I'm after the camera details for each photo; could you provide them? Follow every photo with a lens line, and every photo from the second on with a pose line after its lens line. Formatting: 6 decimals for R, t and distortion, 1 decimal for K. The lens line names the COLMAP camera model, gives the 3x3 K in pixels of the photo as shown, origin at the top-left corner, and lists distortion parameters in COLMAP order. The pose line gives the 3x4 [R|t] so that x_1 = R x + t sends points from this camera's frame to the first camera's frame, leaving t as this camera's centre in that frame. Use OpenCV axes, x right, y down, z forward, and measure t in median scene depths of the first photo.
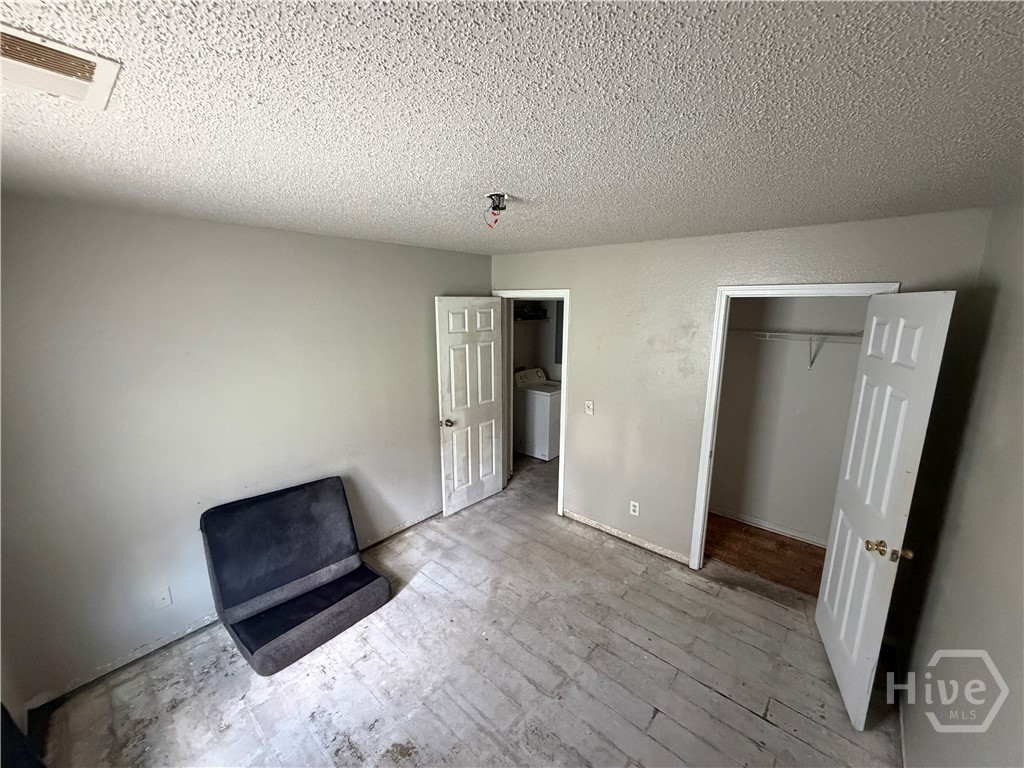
lens RADIAL K [[409.1, 0, 510.7], [0, 409.1, 385.5], [0, 0, 1]] dist [-0.000962, 0.000180]
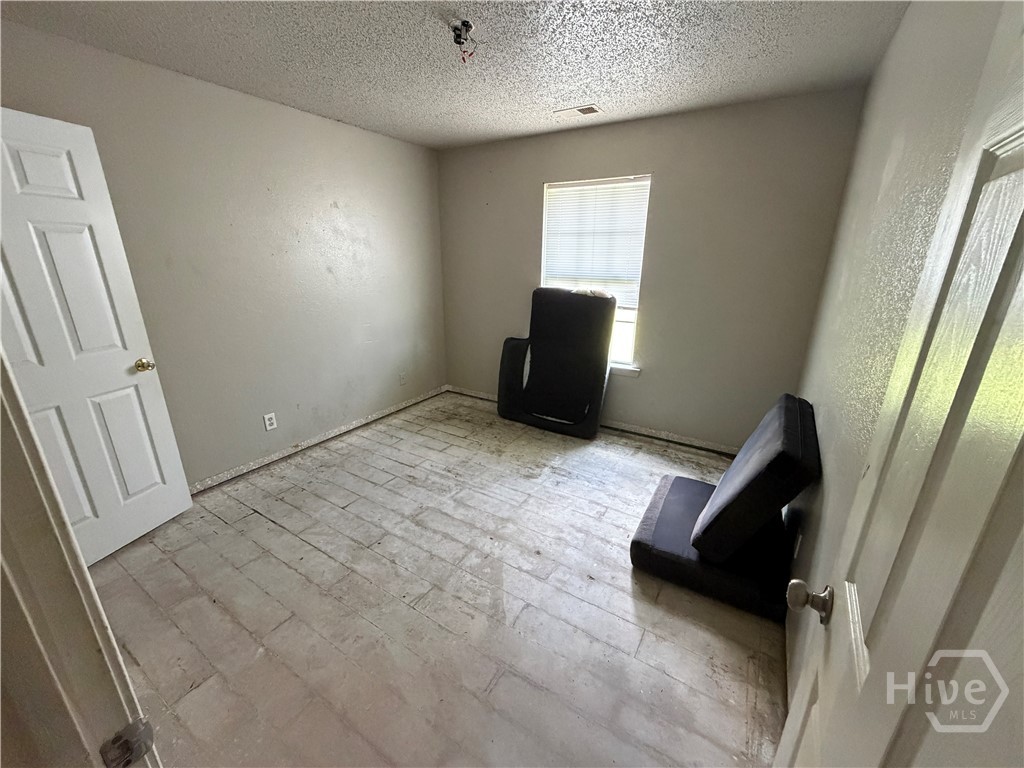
lens RADIAL K [[409.1, 0, 510.7], [0, 409.1, 385.5], [0, 0, 1]] dist [-0.000962, 0.000180]
pose [[-0.987390, 0.036635, -0.154007, 0.027113], [-0.043767, 0.871758, 0.487977, -0.122375], [0.152134, 0.488565, -0.859162, 1.563726]]
